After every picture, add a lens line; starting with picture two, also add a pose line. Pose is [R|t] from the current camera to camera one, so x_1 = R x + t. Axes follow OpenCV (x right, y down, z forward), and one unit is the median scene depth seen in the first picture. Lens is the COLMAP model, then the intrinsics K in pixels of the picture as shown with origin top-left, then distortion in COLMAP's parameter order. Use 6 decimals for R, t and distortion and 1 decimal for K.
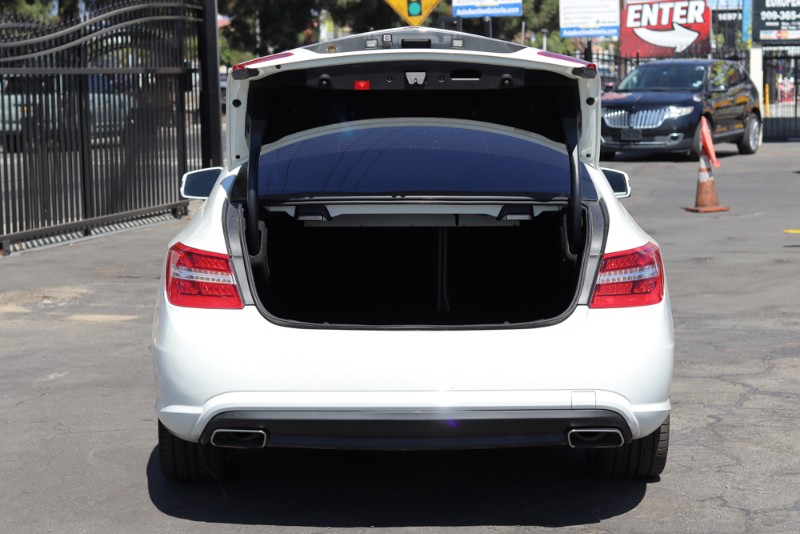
lens RADIAL K [[1682.8, 0, 400.0], [0, 1682.8, 267.0], [0, 0, 1]] dist [0.004451, 0.036256]
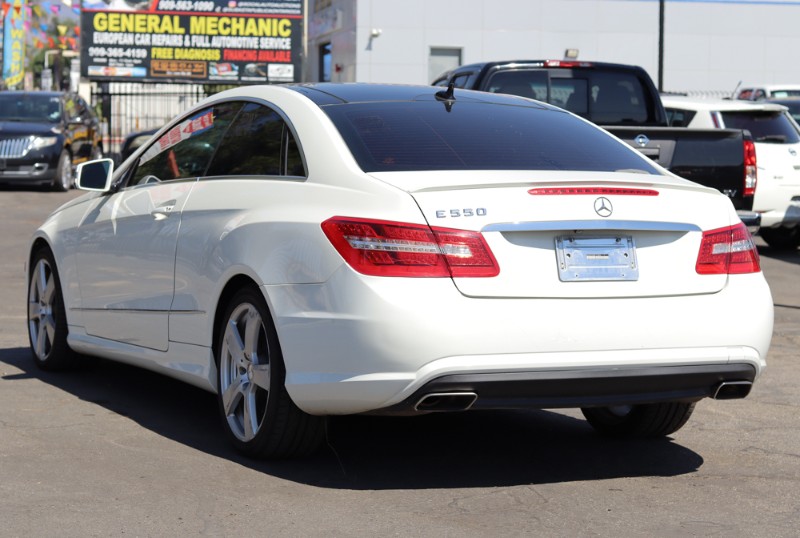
lens RADIAL K [[1661.6, 0, 400.0], [0, 1661.6, 269.0], [0, 0, 1]] dist [0.085282, 0.274683]
pose [[0.924045, -0.008460, 0.382190, -0.280384], [0.015285, 0.999773, -0.014824, 0.018908], [-0.381978, 0.019540, 0.923965, 0.034317]]
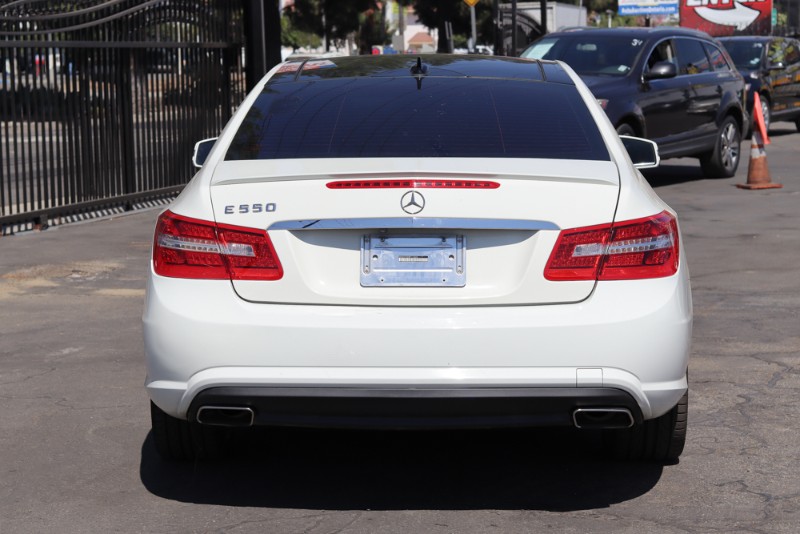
lens RADIAL K [[1682.8, 0, 400.0], [0, 1682.8, 267.0], [0, 0, 1]] dist [0.004451, 0.036256]
pose [[0.999454, 0.003753, -0.032840, 0.018117], [-0.003326, 0.999909, 0.013036, 0.002890], [0.032886, -0.012920, 0.999376, 0.030995]]
